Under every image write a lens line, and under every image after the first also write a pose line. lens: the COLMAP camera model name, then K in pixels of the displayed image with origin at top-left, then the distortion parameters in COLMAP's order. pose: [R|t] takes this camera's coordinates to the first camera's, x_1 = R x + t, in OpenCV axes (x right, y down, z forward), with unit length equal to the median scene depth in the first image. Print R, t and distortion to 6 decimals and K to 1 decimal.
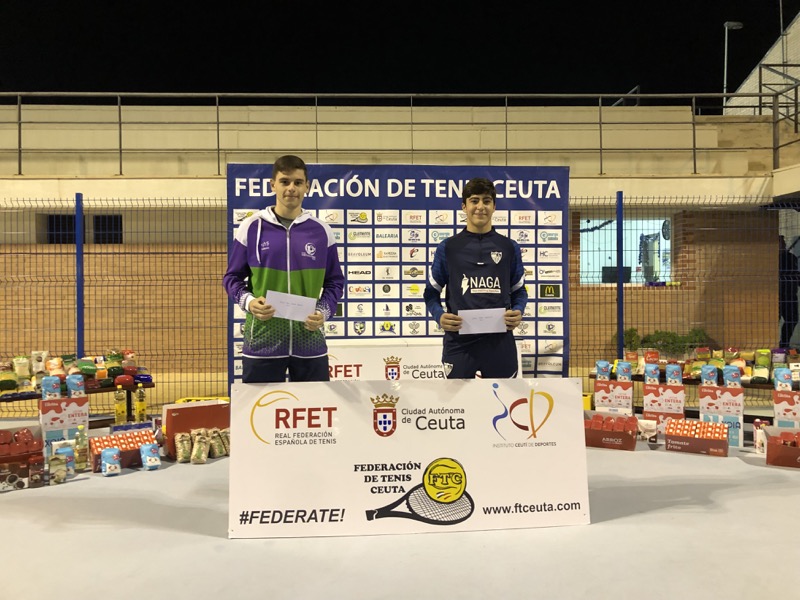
lens RADIAL K [[656.0, 0, 405.1], [0, 656.0, 301.8], [0, 0, 1]] dist [0.032182, -0.008573]
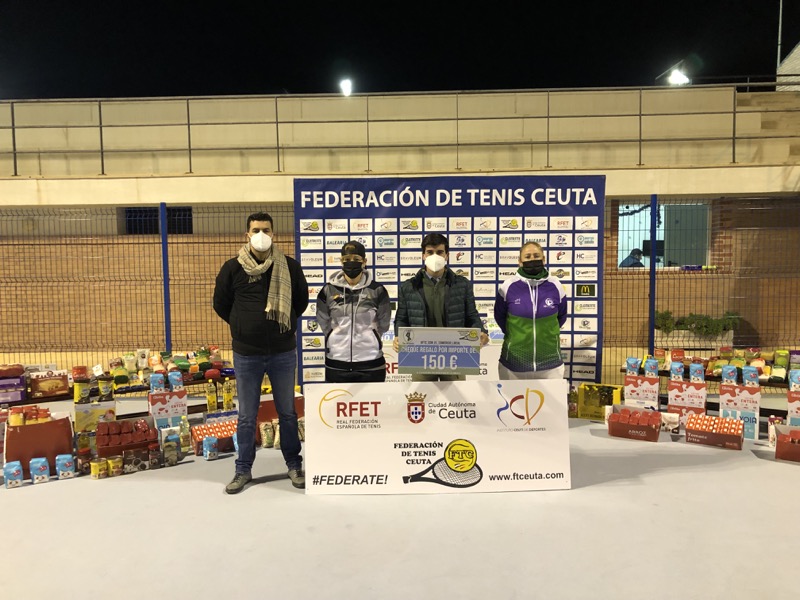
lens RADIAL K [[656.0, 0, 399.0], [0, 656.0, 300.7], [0, 0, 1]] dist [0.031830, -0.010245]
pose [[0.997467, 0.000642, -0.071129, -0.011095], [0.004359, 0.997529, 0.070122, -0.078563], [0.070998, -0.070255, 0.994999, -0.112713]]
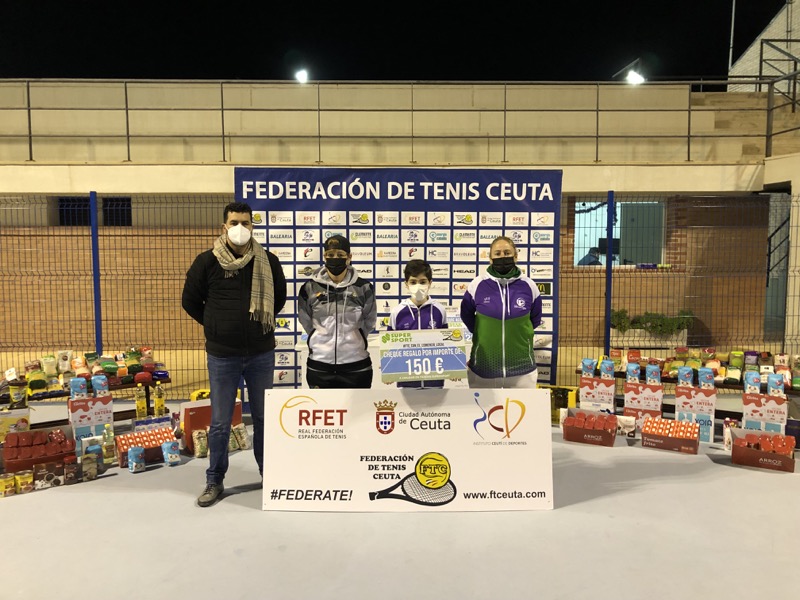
lens RADIAL K [[656.5, 0, 404.3], [0, 656.5, 298.8], [0, 0, 1]] dist [0.033233, -0.013413]
pose [[0.999979, 0.005356, -0.003604, 0.004157], [-0.005079, 0.997325, 0.072918, -0.077658], [0.003985, -0.072898, 0.997331, -0.057788]]
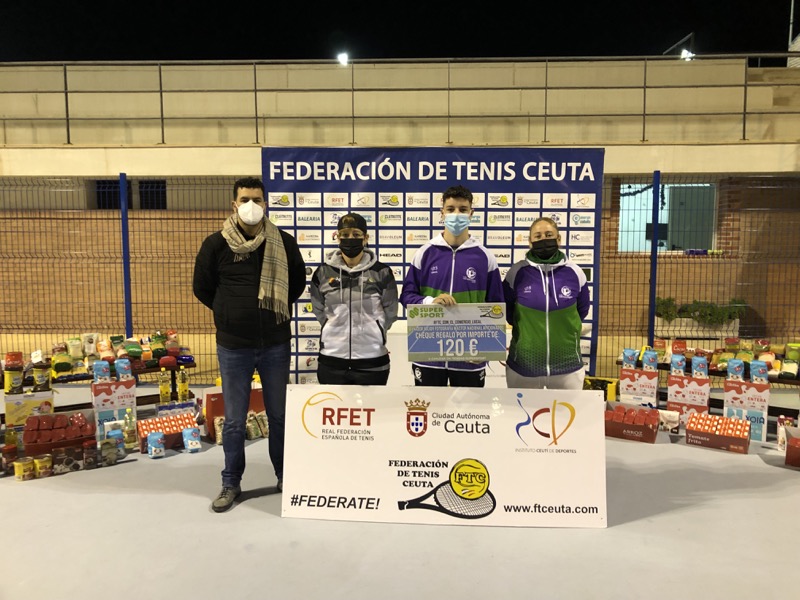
lens RADIAL K [[655.9, 0, 404.2], [0, 655.9, 298.3], [0, 0, 1]] dist [0.020918, 0.006854]
pose [[0.997529, 0.014607, -0.068726, 0.022547], [-0.008116, 0.995559, 0.093784, -0.073214], [0.069790, -0.092994, 0.993218, -0.015741]]
